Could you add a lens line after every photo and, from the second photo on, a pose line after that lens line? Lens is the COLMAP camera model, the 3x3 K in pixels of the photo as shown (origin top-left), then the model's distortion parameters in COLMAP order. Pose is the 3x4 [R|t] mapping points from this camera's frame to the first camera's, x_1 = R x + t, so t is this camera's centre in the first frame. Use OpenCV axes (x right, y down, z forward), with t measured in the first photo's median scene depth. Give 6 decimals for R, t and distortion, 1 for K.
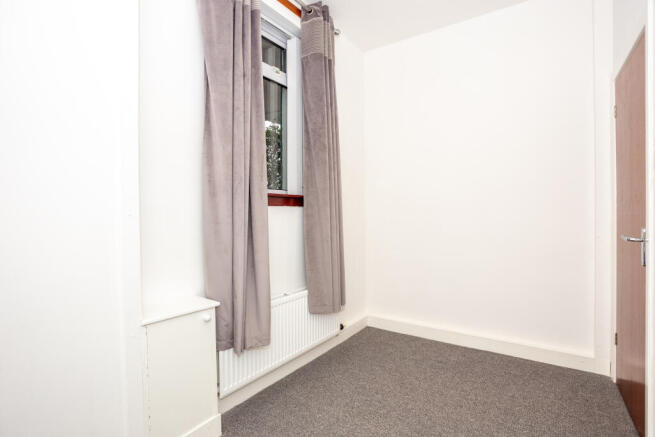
lens RADIAL K [[318.5, 0, 324.6], [0, 318.5, 213.7], [0, 0, 1]] dist [-0.021929, 0.001201]
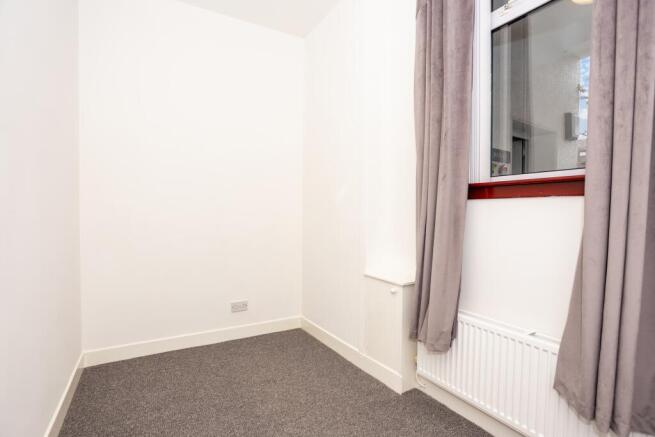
lens RADIAL K [[318.5, 0, 324.6], [0, 318.5, 213.7], [0, 0, 1]] dist [-0.021929, 0.001201]
pose [[-0.406188, 0.004575, -0.913778, 0.722995], [-0.003537, 0.999972, 0.006578, 0.007737], [0.913783, 0.005904, -0.406161, 0.997808]]
